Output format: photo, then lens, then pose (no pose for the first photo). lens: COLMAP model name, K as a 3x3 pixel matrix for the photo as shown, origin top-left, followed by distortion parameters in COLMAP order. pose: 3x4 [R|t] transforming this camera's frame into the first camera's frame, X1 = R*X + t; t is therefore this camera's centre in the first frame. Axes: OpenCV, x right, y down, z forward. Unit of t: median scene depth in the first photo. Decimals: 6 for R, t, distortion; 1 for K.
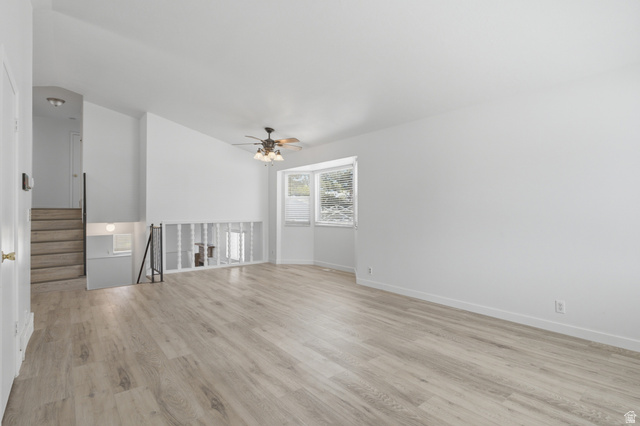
lens RADIAL K [[317.9, 0, 320.0], [0, 317.9, 213.0], [0, 0, 1]] dist [-0.003503, -0.000507]
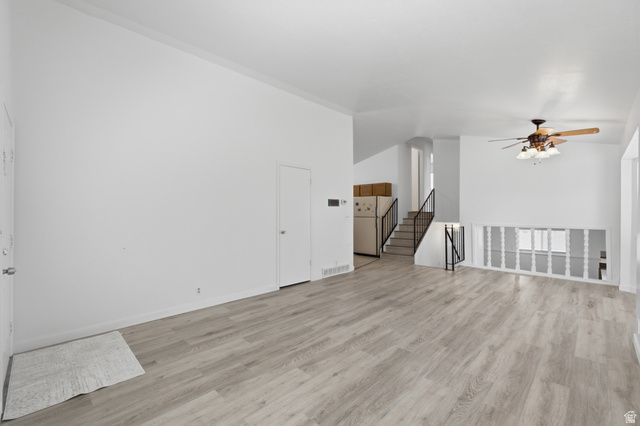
lens RADIAL K [[277.8, 0, 320.0], [0, 277.8, 213.0], [0, 0, 1]] dist [-0.000652, -0.000169]
pose [[0.116664, 0.006778, -0.993148, 0.901790], [-0.005301, 0.999967, 0.006202, -0.030075], [0.993157, 0.004541, 0.116696, 0.583898]]
